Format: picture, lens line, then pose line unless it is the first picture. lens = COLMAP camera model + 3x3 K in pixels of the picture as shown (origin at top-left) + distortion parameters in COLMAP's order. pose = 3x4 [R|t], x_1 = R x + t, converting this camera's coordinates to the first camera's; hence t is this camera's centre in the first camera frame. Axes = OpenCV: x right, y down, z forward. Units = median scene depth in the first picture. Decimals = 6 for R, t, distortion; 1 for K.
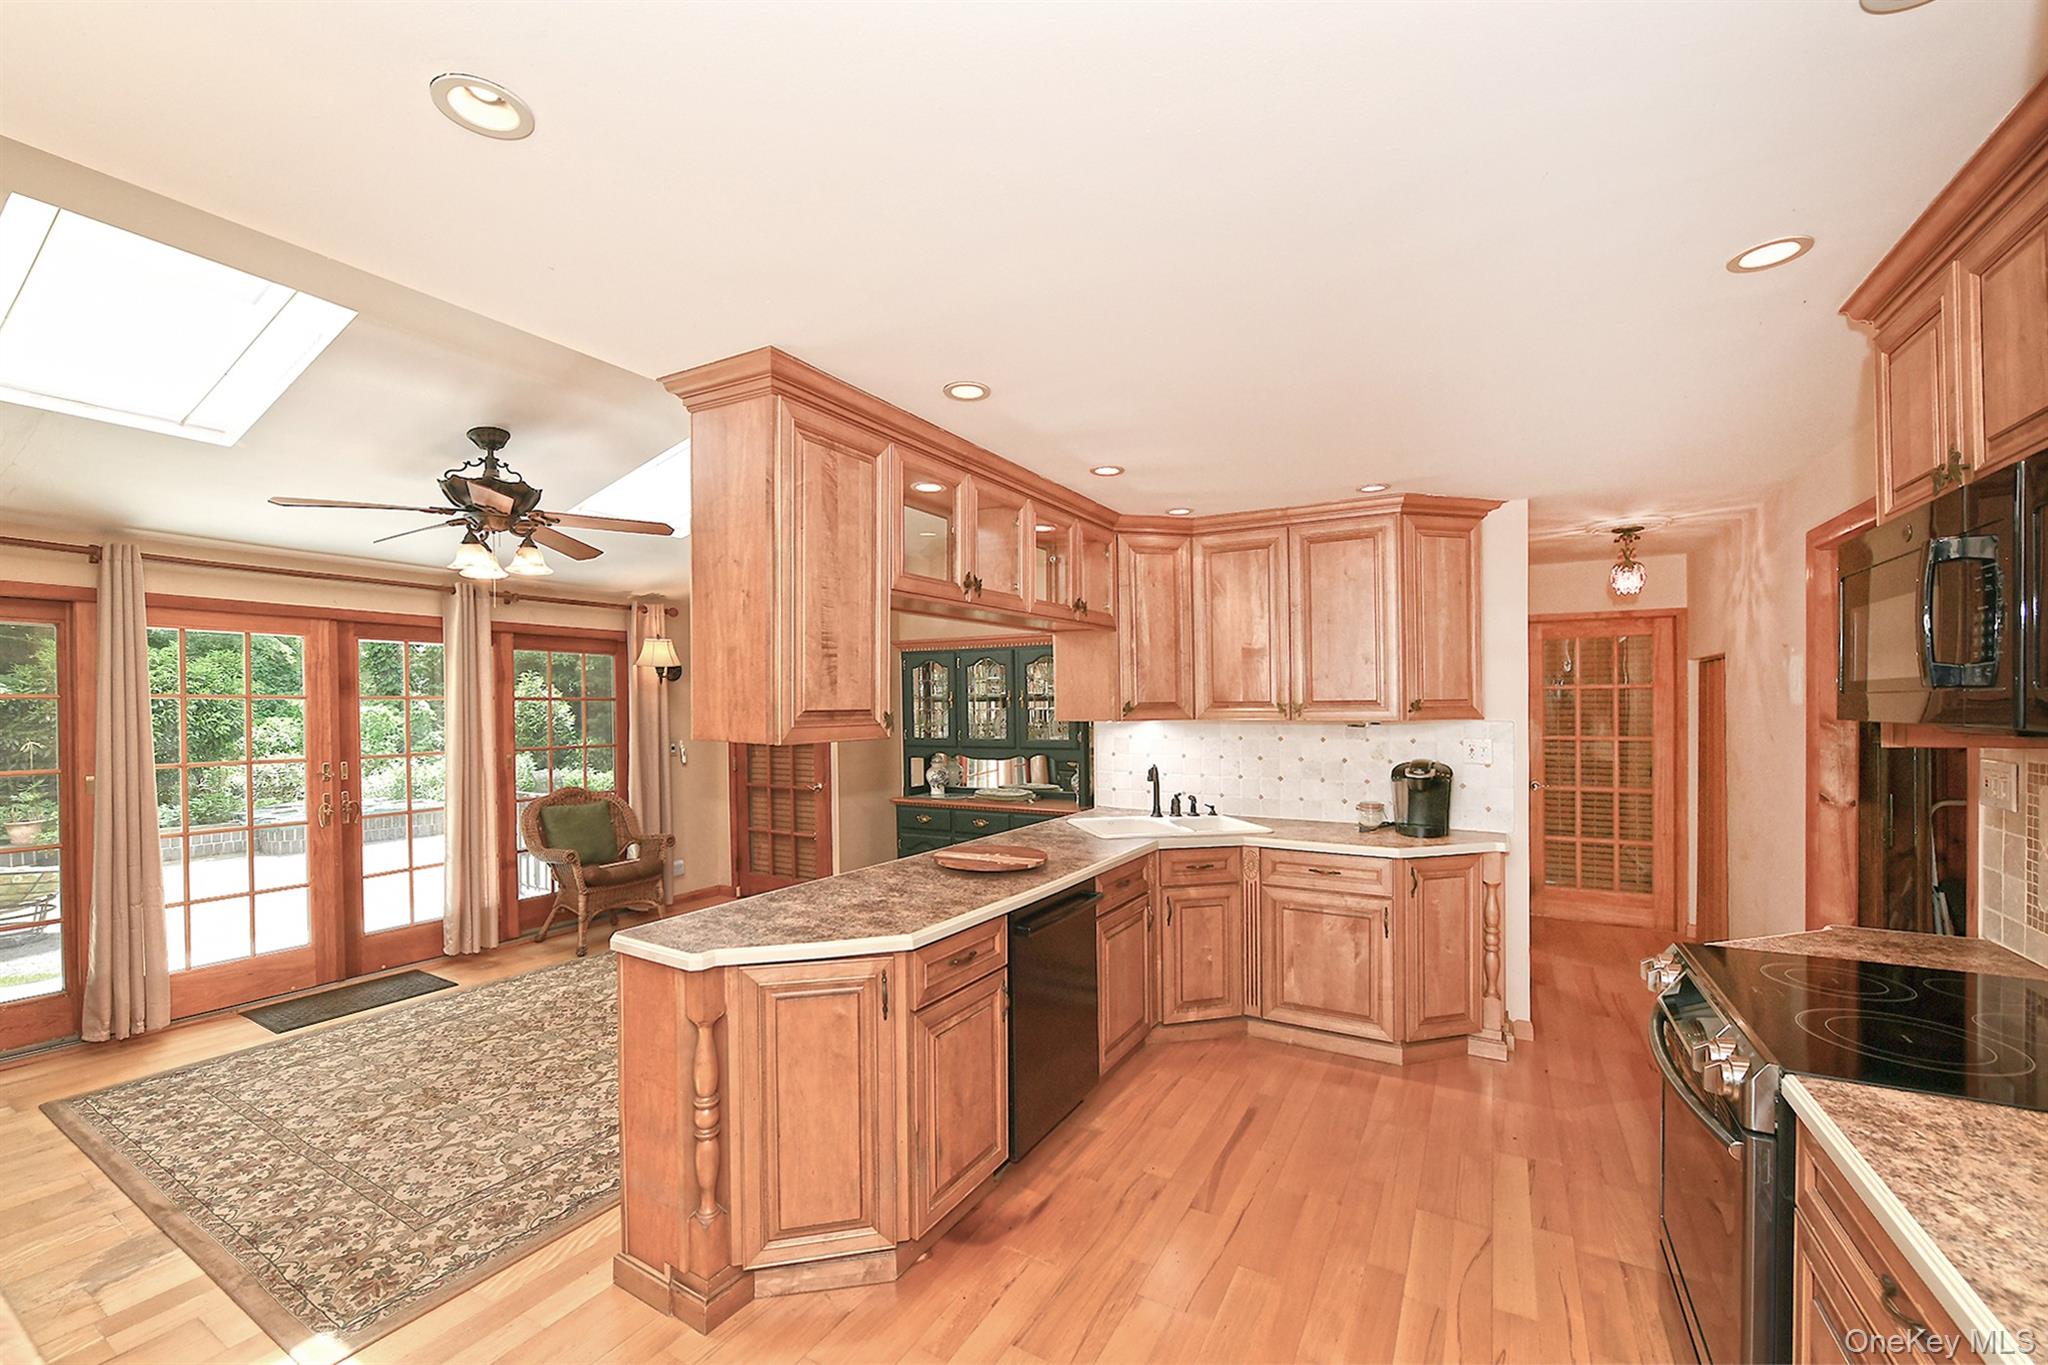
lens RADIAL K [[804.2, 0, 1020.9], [0, 804.2, 710.1], [0, 0, 1]] dist [-0.008194, 0.000186]
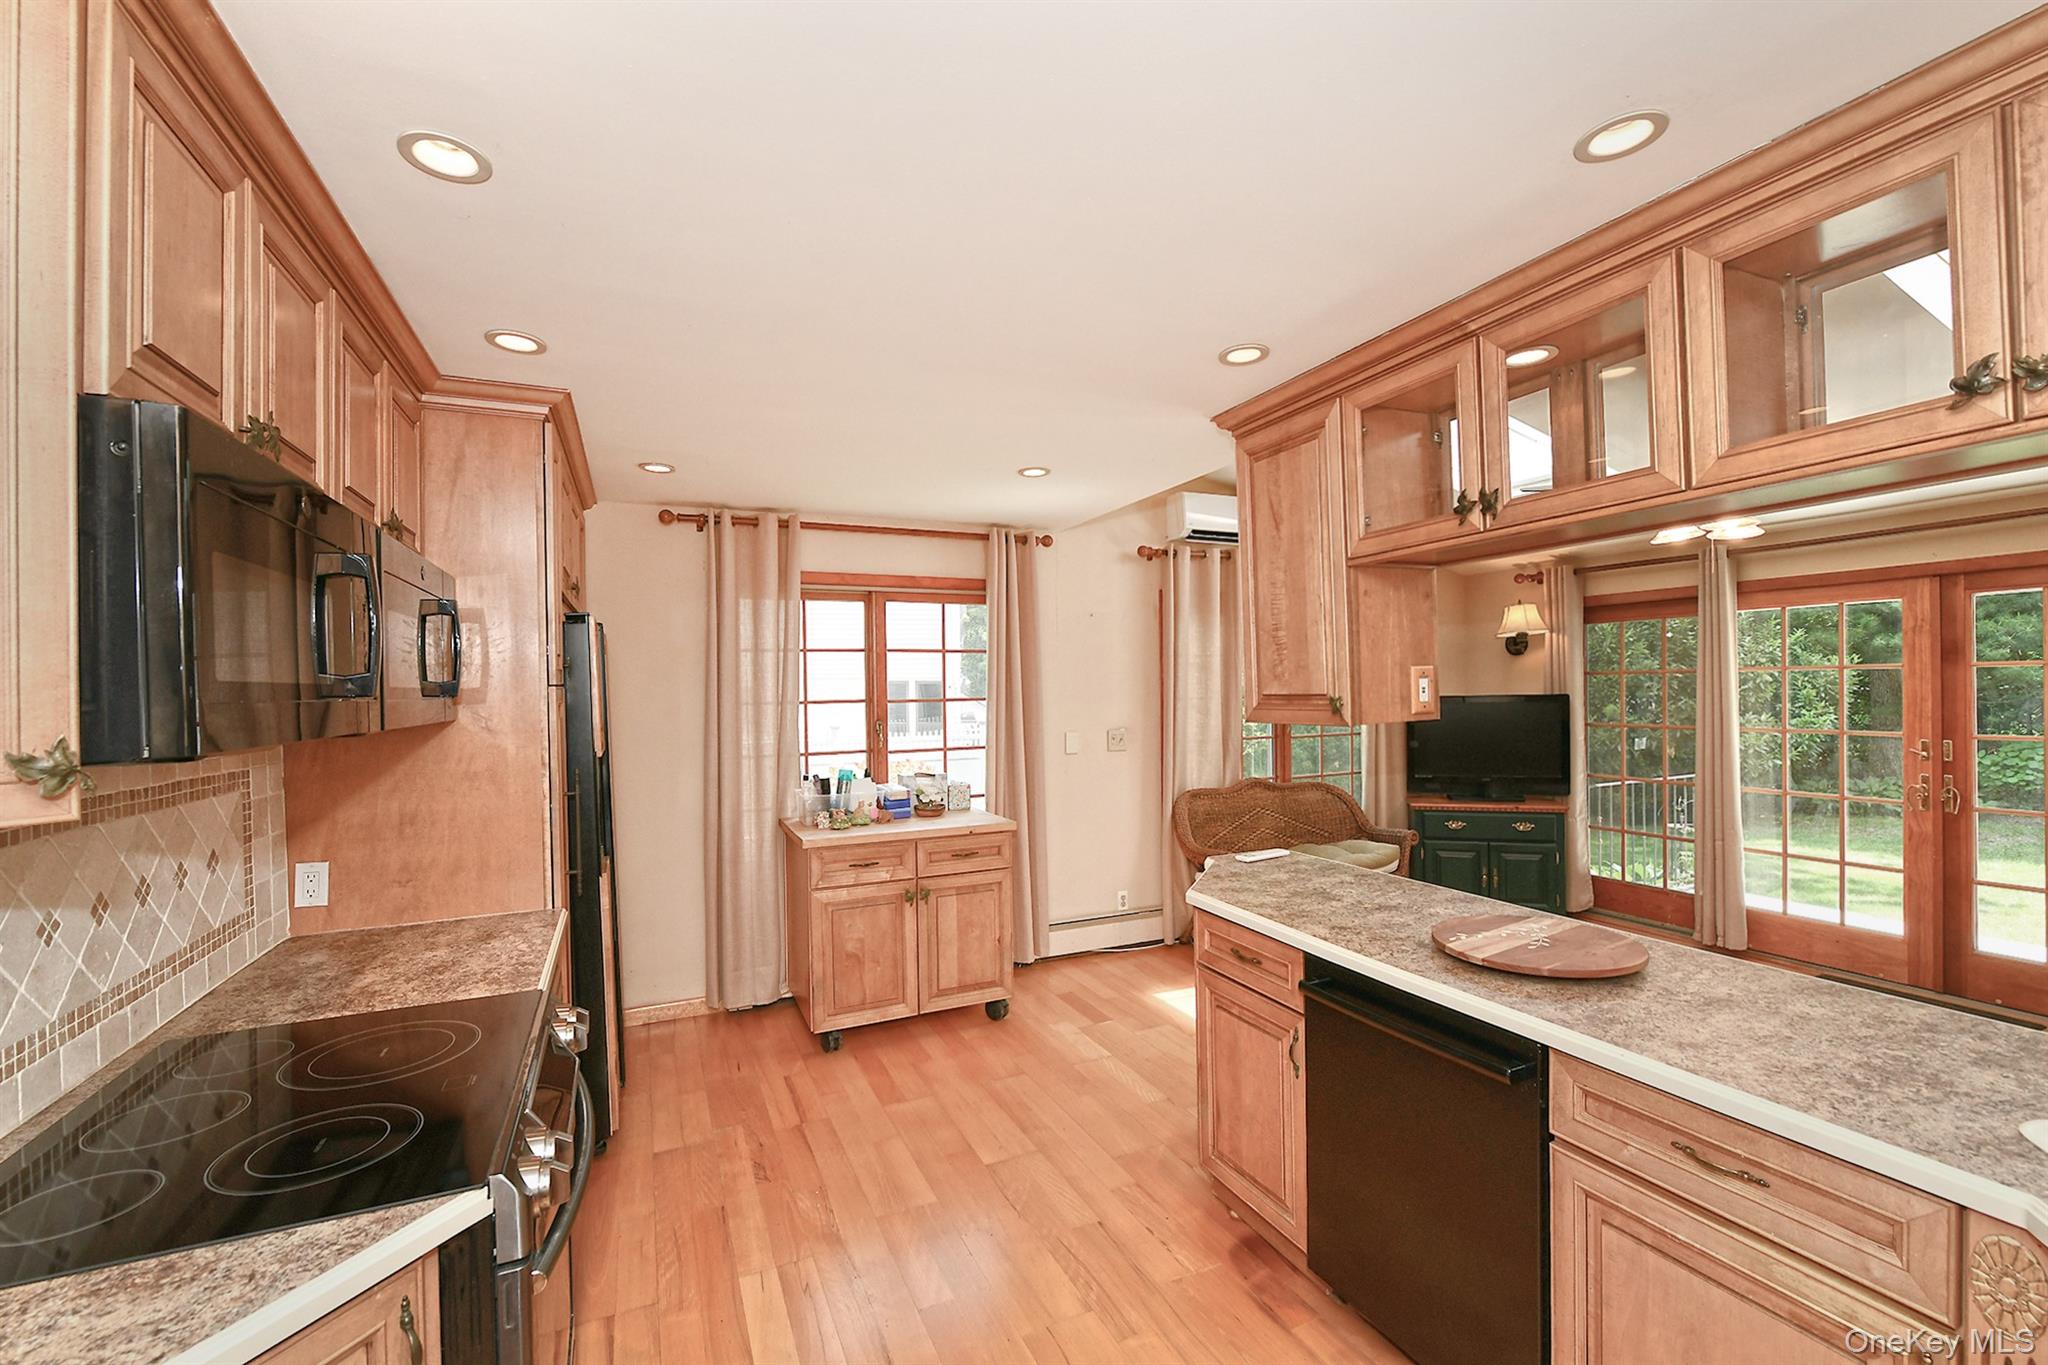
lens RADIAL K [[880.7, 0, 1019.5], [0, 880.7, 722.2], [0, 0, 1]] dist [-0.000117, -0.000070]
pose [[-0.578326, 0.037919, -0.814924, 0.516396], [0.022013, 0.999281, 0.030874, -0.005722], [0.815509, -0.000084, -0.578745, 0.768616]]
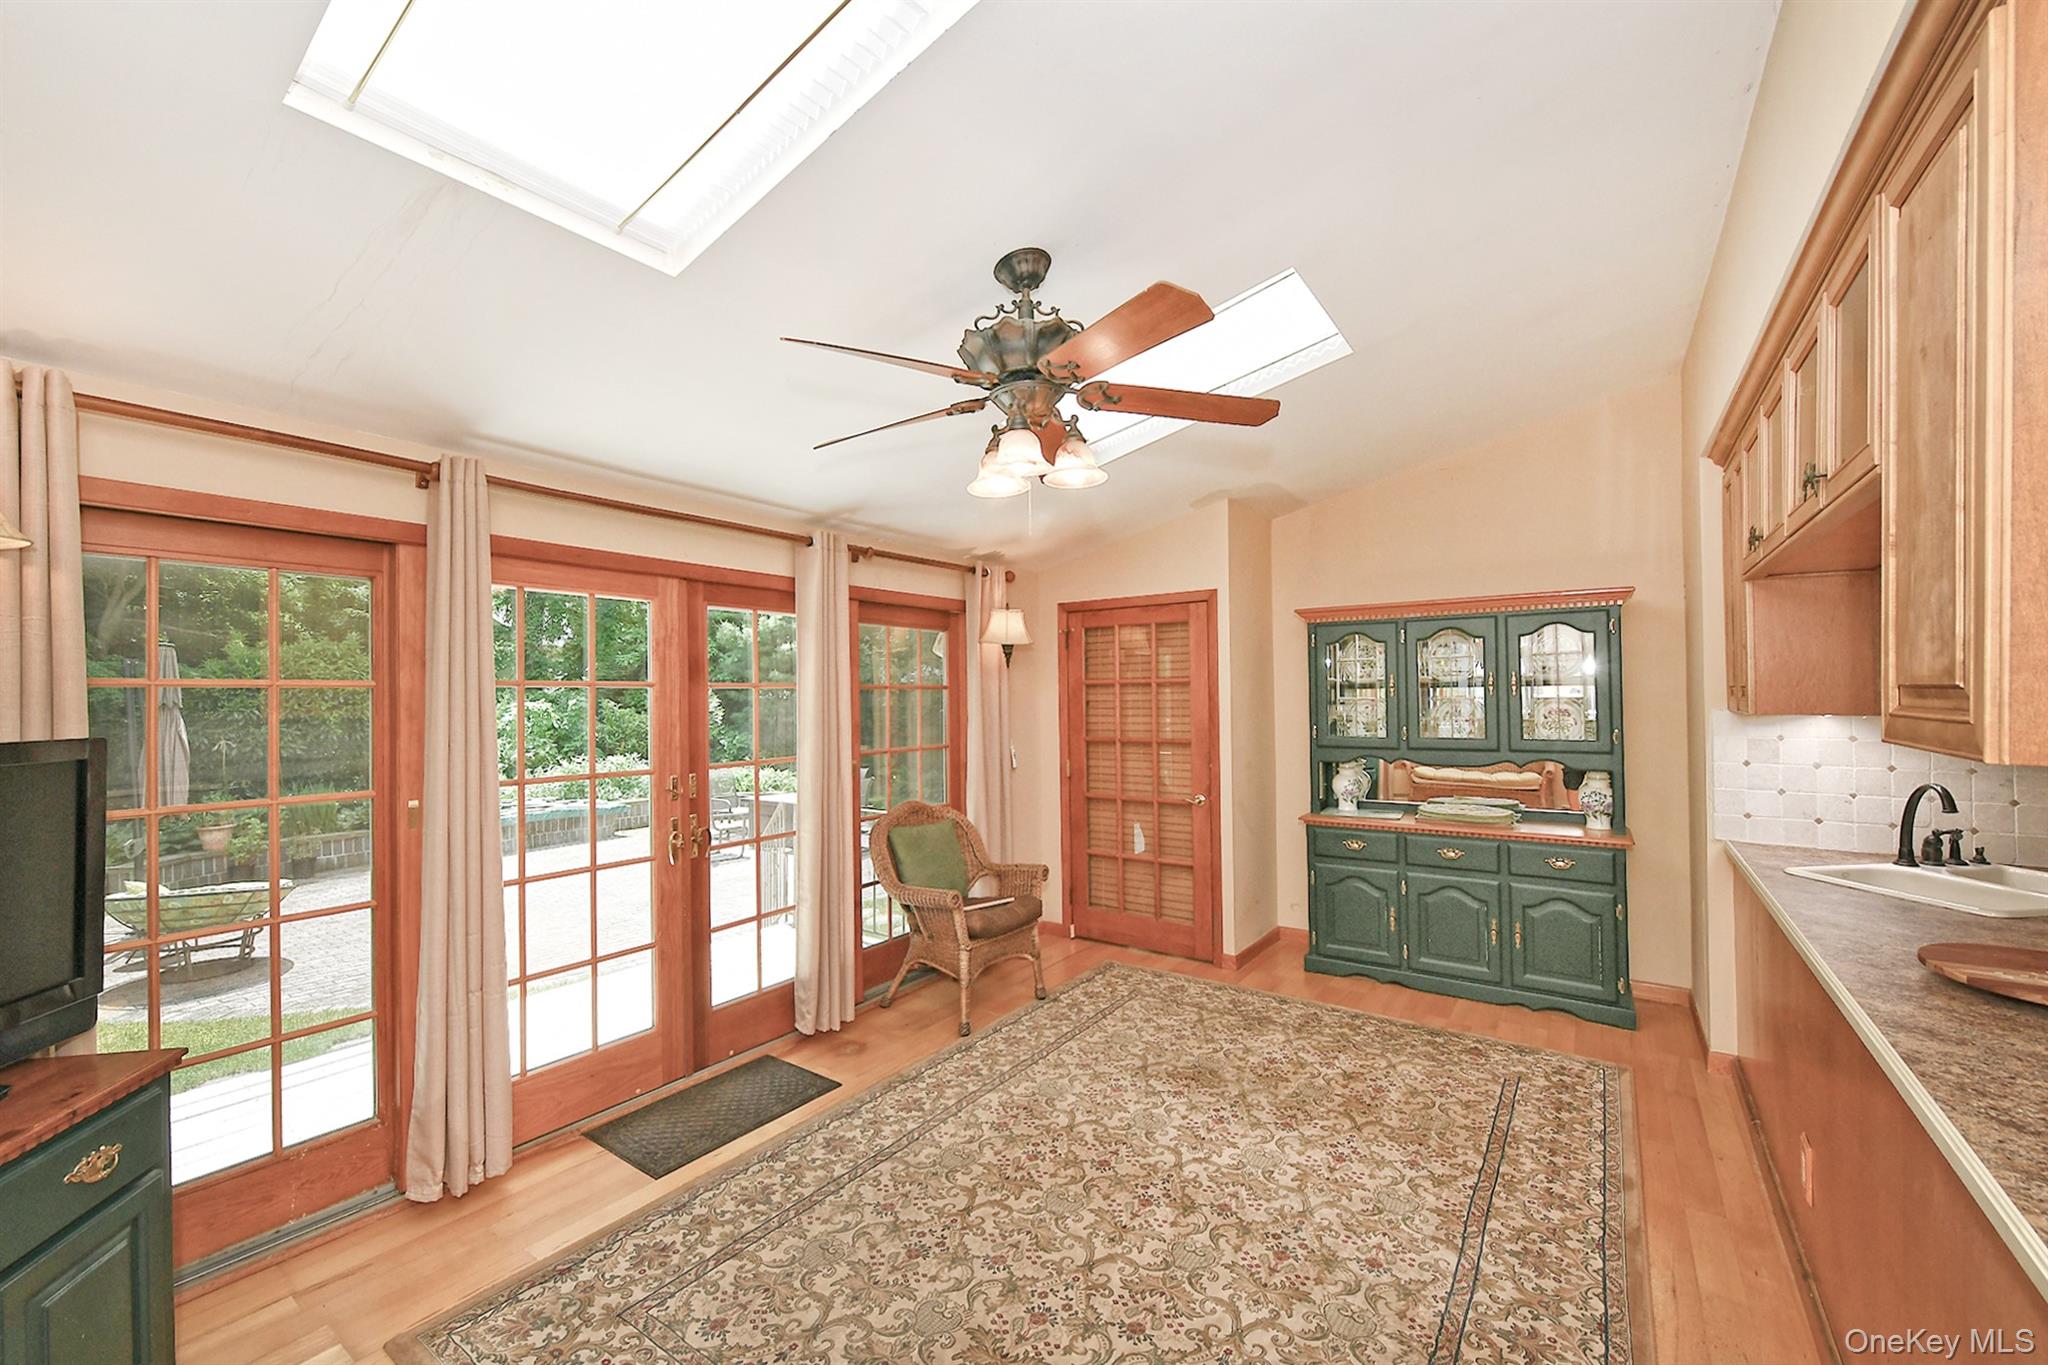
lens RADIAL K [[813.8, 0, 1021.6], [0, 813.8, 689.8], [0, 0, 1]] dist [0.000021, -0.000157]
pose [[0.996087, -0.004158, -0.088285, -0.504117], [0.003053, 0.999915, -0.012656, -0.000776], [0.088330, 0.012337, 0.996015, 0.299984]]
